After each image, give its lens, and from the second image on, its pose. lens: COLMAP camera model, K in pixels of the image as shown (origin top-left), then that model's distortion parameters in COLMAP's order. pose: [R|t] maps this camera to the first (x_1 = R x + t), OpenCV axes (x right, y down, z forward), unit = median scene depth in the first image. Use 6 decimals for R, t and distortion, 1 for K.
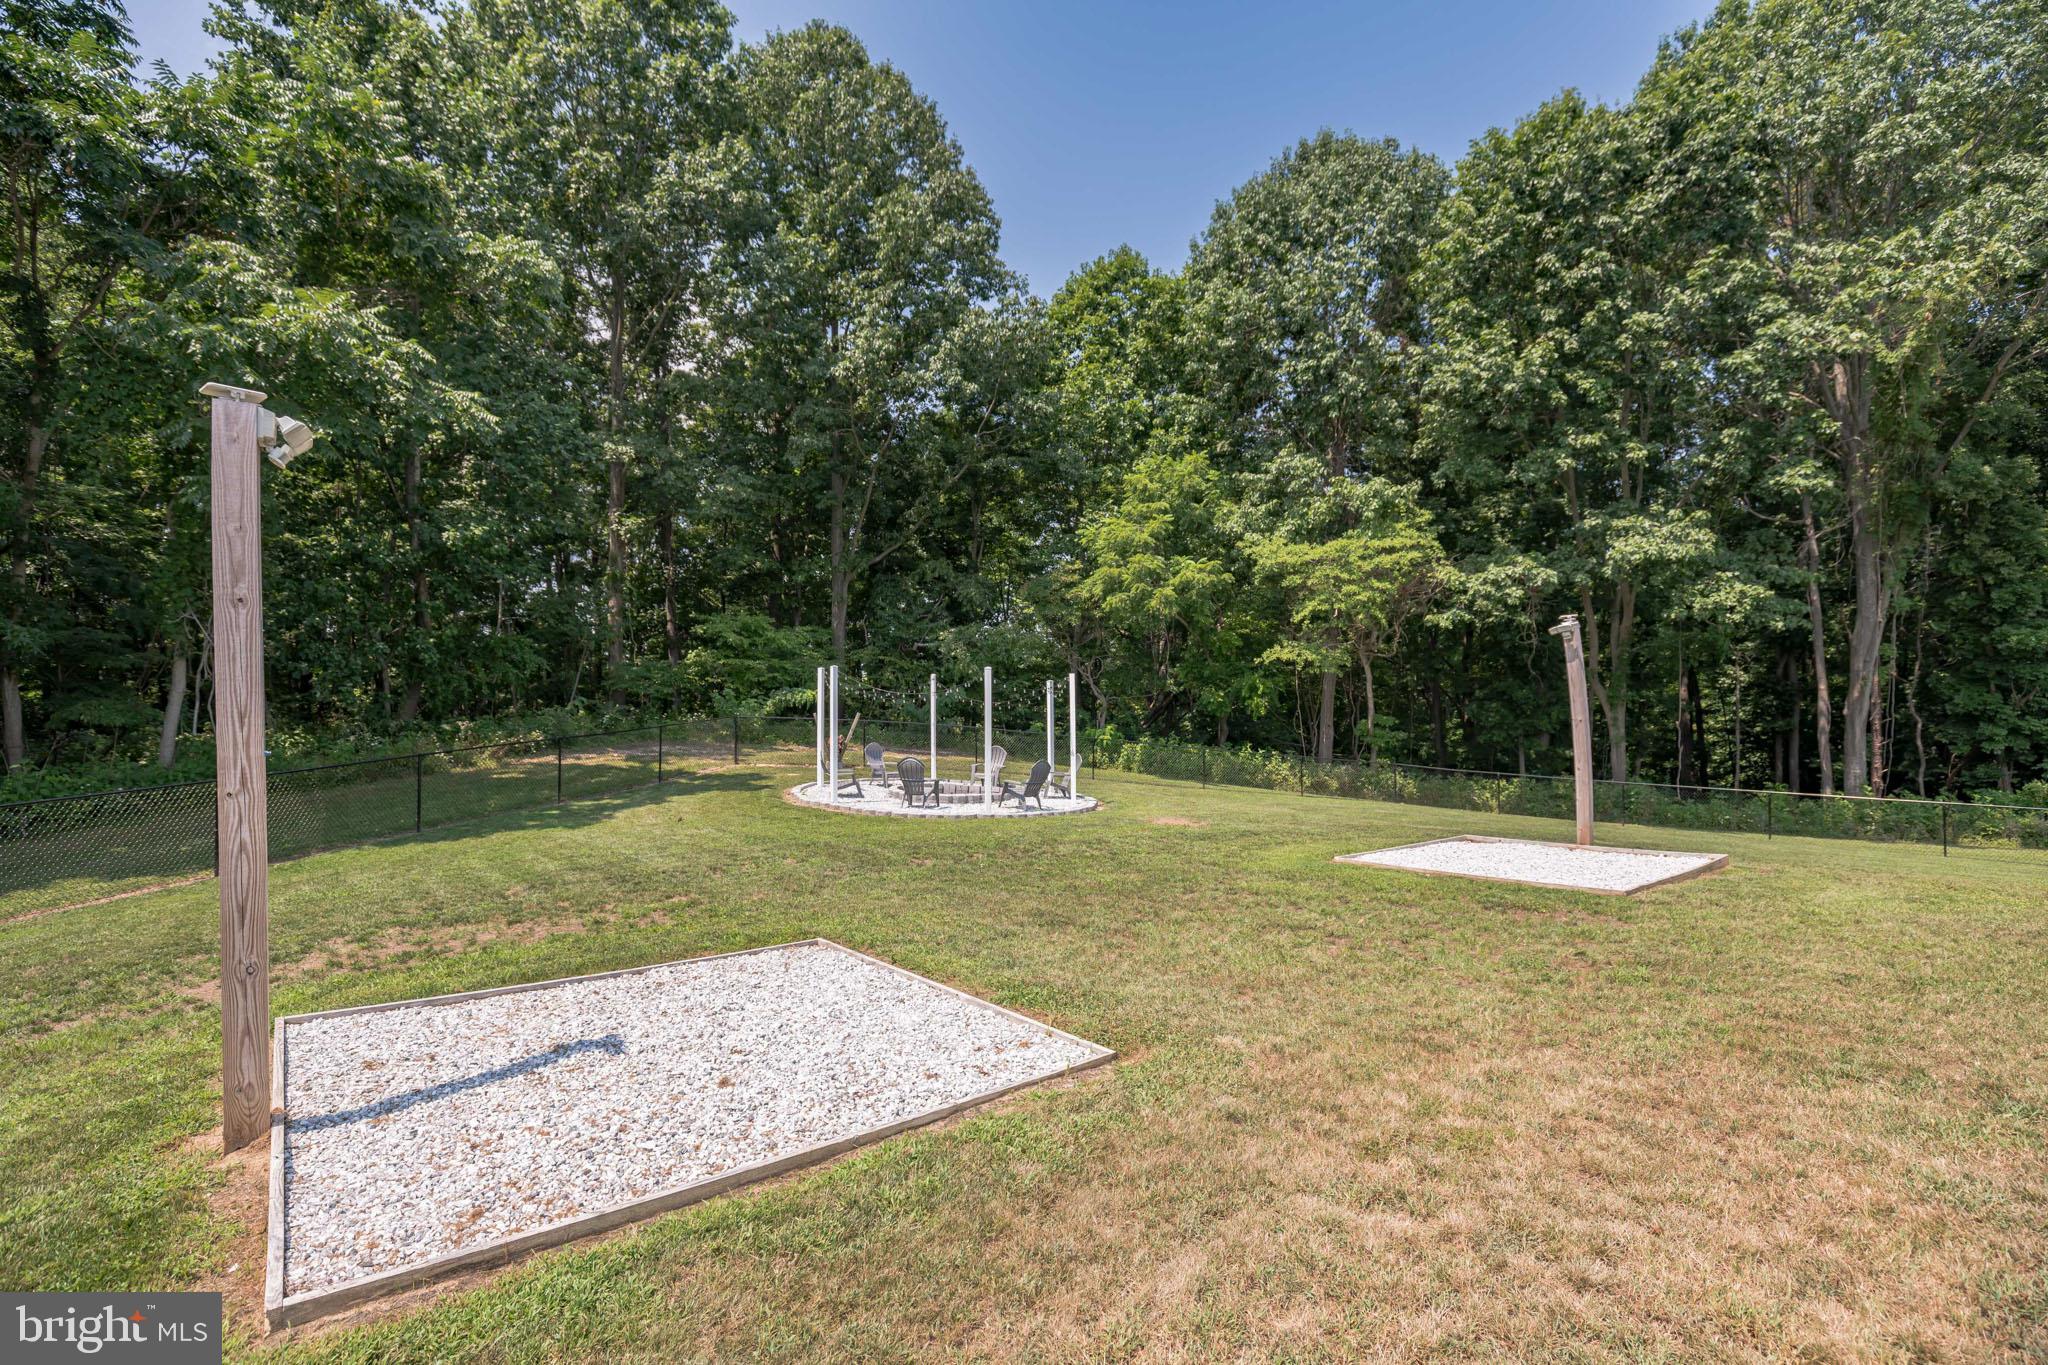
lens RADIAL K [[944.2, 0, 1024.1], [0, 944.2, 702.4], [0, 0, 1]] dist [-0.024793, 0.000576]
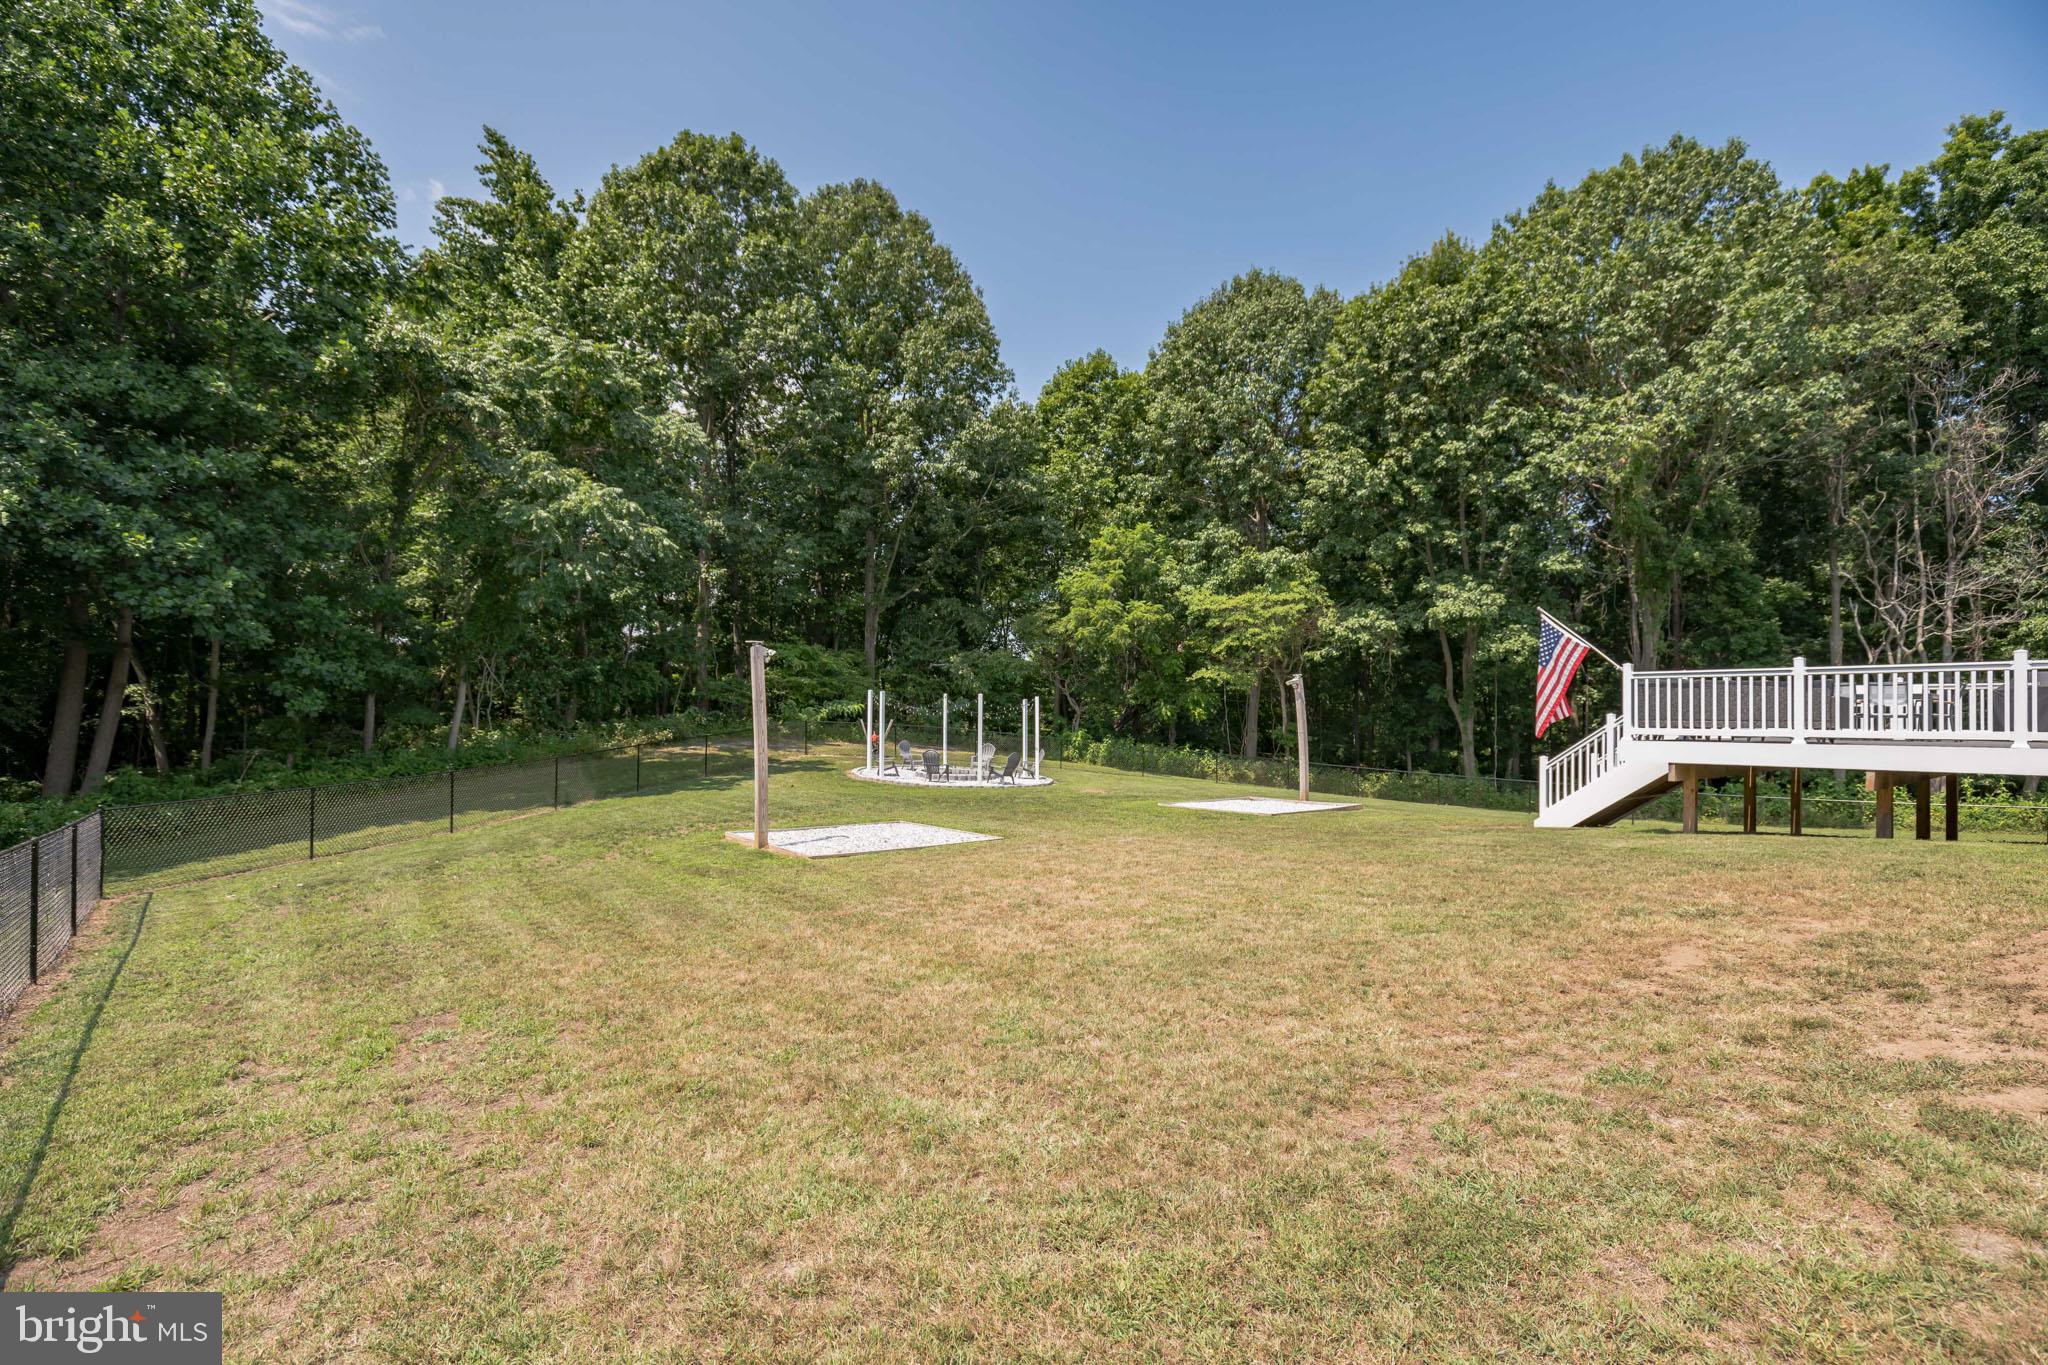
lens RADIAL K [[948.5, 0, 1059.3], [0, 948.5, 695.7], [0, 0, 1]] dist [0.000491, 0.000127]
pose [[0.999594, 0.010626, 0.026456, 0.029848], [-0.010467, 0.999926, -0.006136, -0.015032], [-0.026519, 0.005857, 0.999631, -0.344247]]
